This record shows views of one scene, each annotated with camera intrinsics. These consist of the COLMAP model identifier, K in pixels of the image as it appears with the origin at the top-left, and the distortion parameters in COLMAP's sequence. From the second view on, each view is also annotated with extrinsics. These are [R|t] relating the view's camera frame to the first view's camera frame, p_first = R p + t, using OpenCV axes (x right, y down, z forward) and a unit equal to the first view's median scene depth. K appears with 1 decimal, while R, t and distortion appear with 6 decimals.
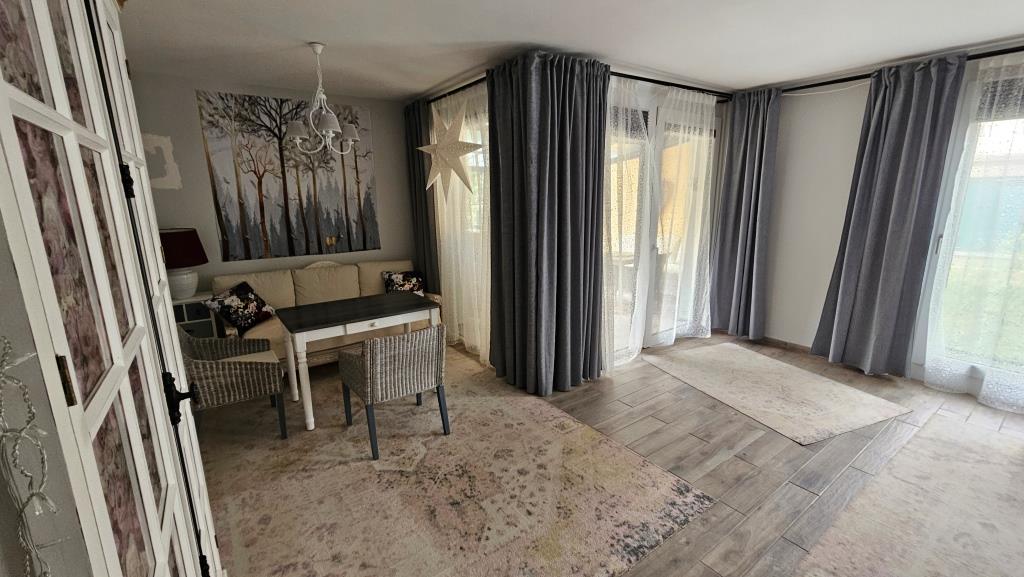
lens RADIAL K [[422.5, 0, 515.4], [0, 422.5, 290.1], [0, 0, 1]] dist [0.000528, 0.000256]
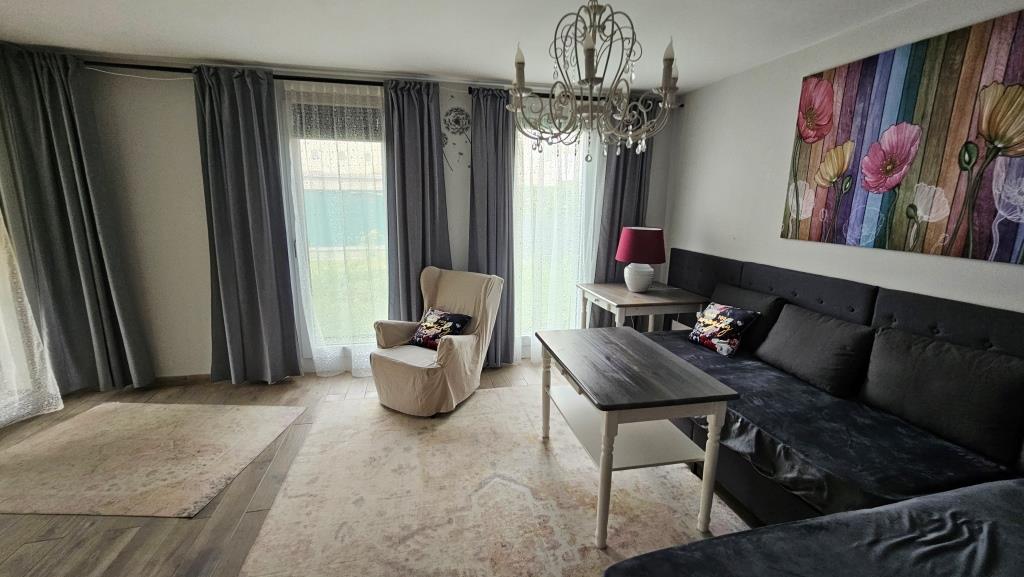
lens RADIAL K [[422.5, 0, 513.0], [0, 422.5, 287.1], [0, 0, 1]] dist [0.000528, 0.000256]
pose [[0.391126, -0.171281, 0.904259, 0.209586], [0.187819, 0.976707, 0.103765, -0.016574], [-0.900969, 0.129252, 0.414185, 0.059321]]
